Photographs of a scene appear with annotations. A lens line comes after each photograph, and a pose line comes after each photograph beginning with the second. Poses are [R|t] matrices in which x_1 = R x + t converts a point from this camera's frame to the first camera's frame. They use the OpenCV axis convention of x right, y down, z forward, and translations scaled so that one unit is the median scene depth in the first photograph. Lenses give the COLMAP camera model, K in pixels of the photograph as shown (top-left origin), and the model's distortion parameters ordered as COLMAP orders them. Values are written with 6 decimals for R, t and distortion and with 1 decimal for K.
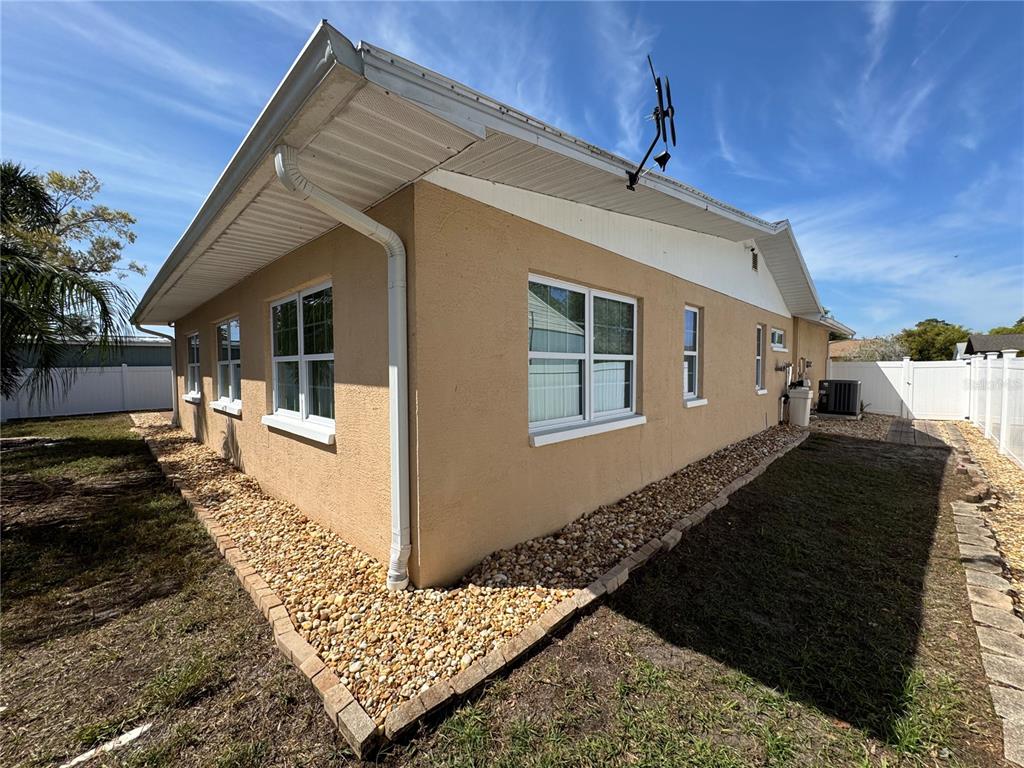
lens RADIAL K [[408.3, 0, 510.7], [0, 408.3, 380.7], [0, 0, 1]] dist [-0.001128, 0.000308]
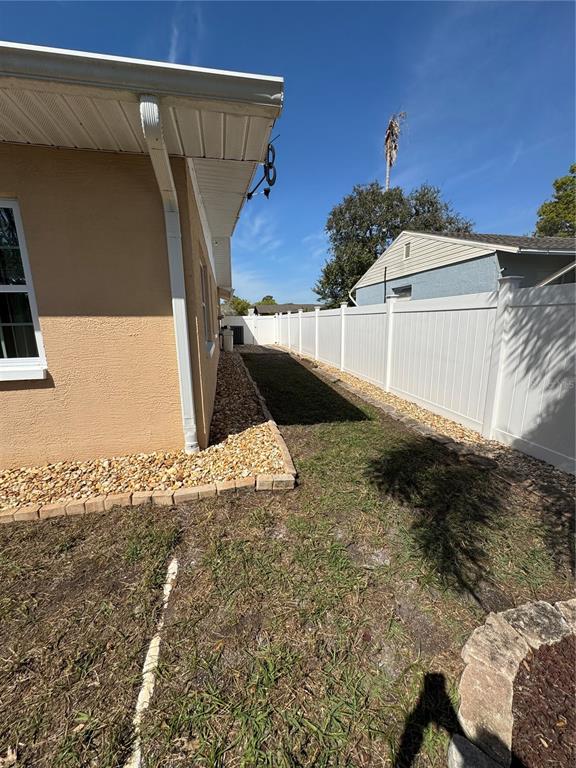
lens RADIAL K [[306.2, 0, 281.3], [0, 306.2, 383.3], [0, 0, 1]] dist [-0.001128, 0.000308]
pose [[0.573502, -0.166436, 0.802119, -0.934721], [0.039707, 0.983641, 0.175712, 0.072731], [-0.818241, -0.068921, 0.570729, 0.116531]]
